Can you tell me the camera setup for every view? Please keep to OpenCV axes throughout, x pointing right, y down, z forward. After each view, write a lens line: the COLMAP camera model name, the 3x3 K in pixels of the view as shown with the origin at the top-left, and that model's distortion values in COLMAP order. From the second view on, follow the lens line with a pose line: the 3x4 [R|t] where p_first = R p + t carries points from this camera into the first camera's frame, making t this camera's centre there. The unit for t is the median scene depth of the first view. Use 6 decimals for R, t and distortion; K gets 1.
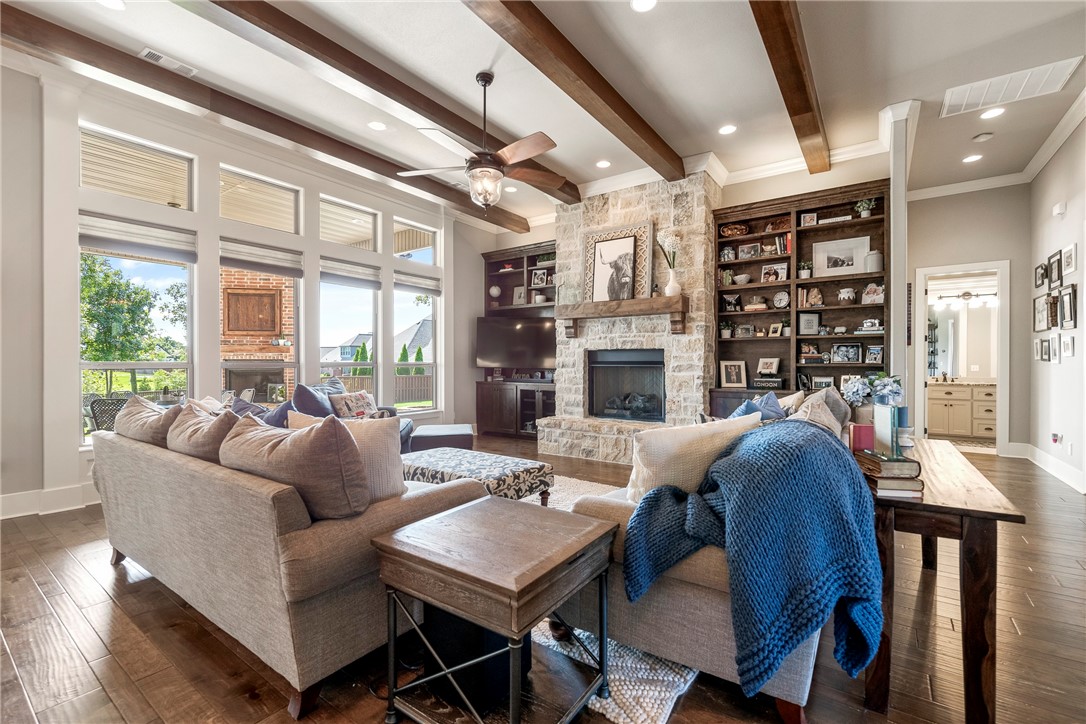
lens RADIAL K [[474.5, 0, 543.0], [0, 474.5, 362.0], [0, 0, 1]] dist [0.000748, -0.000019]
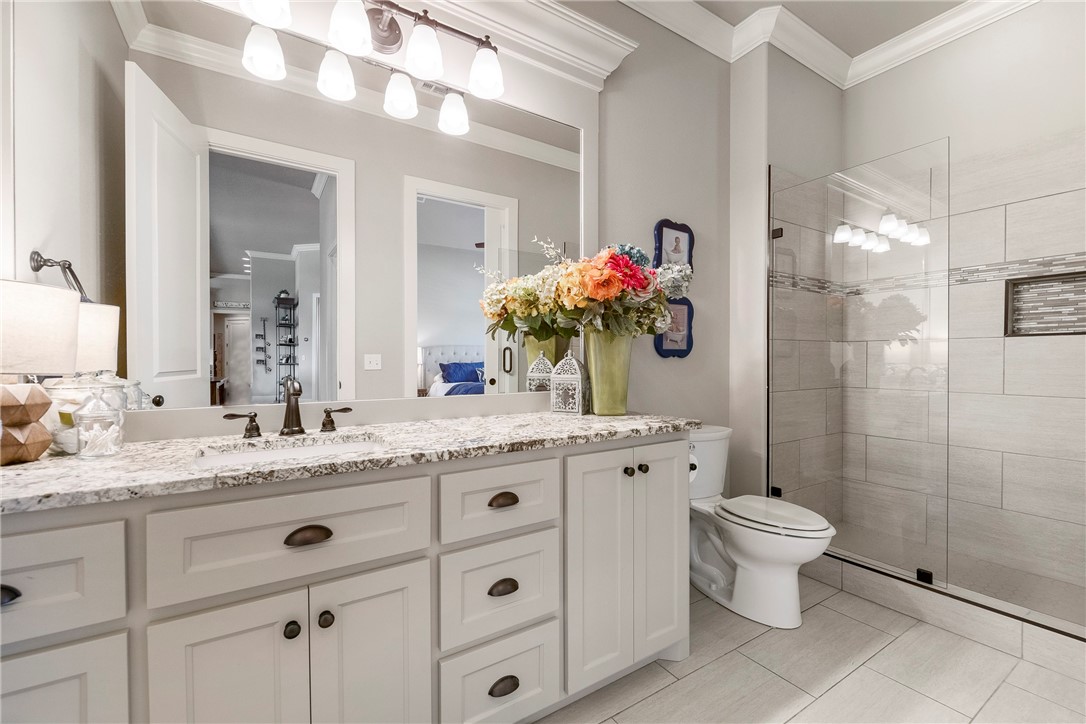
lens RADIAL K [[441.5, 0, 543.0], [0, 441.5, 362.0], [0, 0, 1]] dist [-0.002369, -0.000574]
pose [[0.375397, -0.003408, 0.926858, 0.685796], [0.008205, 0.999966, 0.000354, 0.014924], [-0.926828, 0.007472, 0.375412, 0.800337]]
